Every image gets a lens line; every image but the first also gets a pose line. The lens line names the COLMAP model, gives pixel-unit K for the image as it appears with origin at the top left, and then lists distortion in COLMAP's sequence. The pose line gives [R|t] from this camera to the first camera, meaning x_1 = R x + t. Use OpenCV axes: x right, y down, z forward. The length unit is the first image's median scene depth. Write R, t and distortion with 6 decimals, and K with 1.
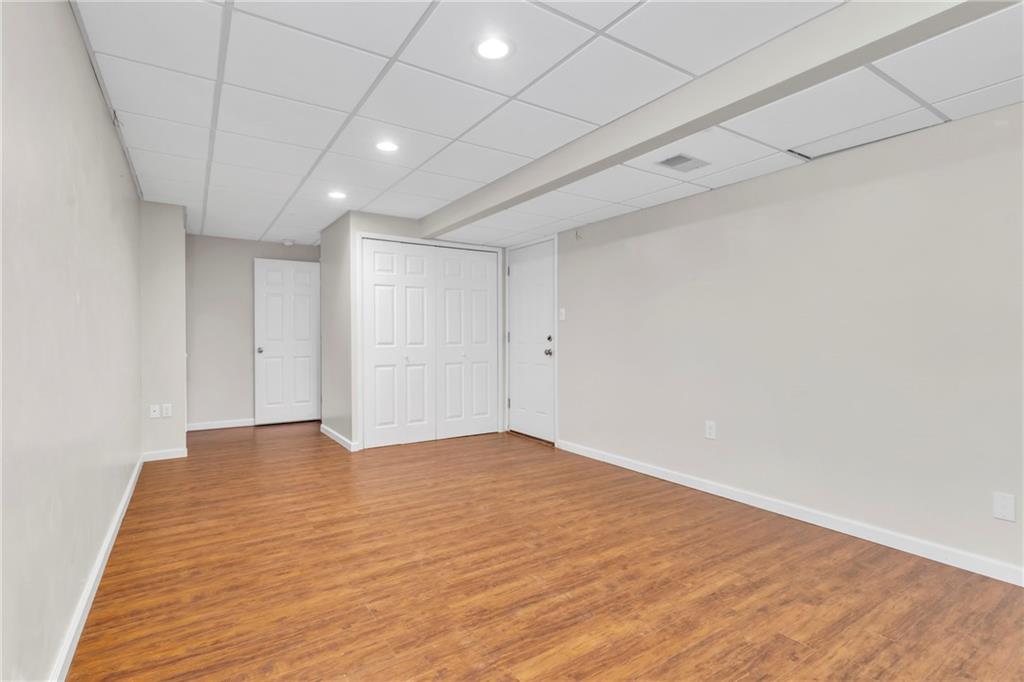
lens RADIAL K [[494.9, 0, 512.1], [0, 494.9, 339.4], [0, 0, 1]] dist [0.003818, 0.000320]
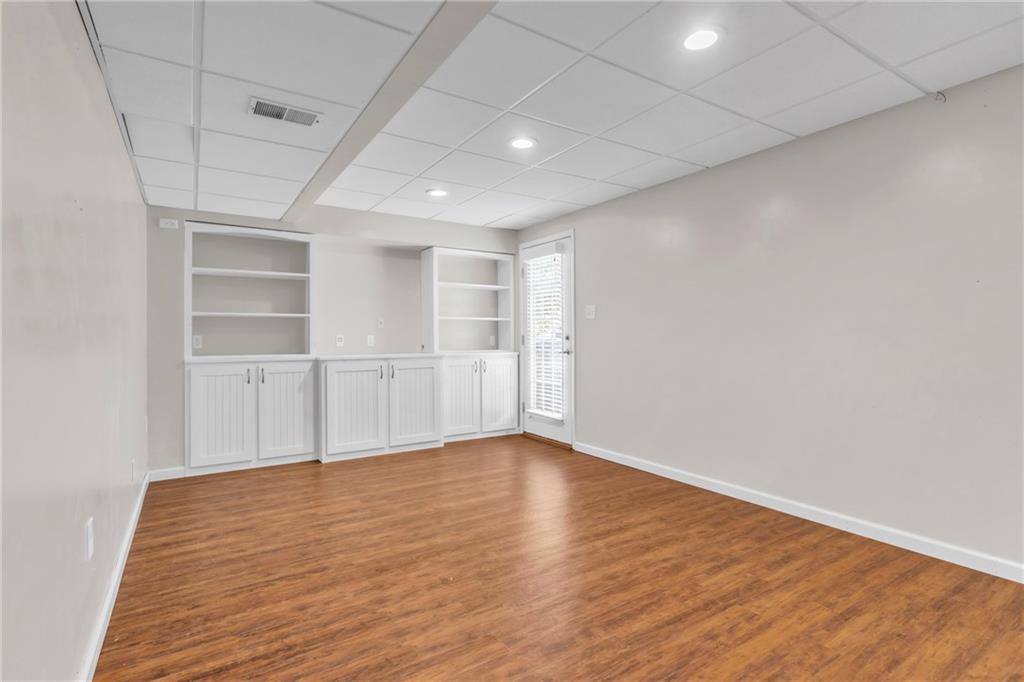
lens RADIAL K [[494.9, 0, 508.5], [0, 494.9, 340.7], [0, 0, 1]] dist [0.003818, 0.000320]
pose [[-0.999860, 0.006194, 0.015545, -0.012411], [0.006443, 0.999850, 0.016069, -0.014576], [-0.015444, 0.016167, -0.999750, 1.954978]]
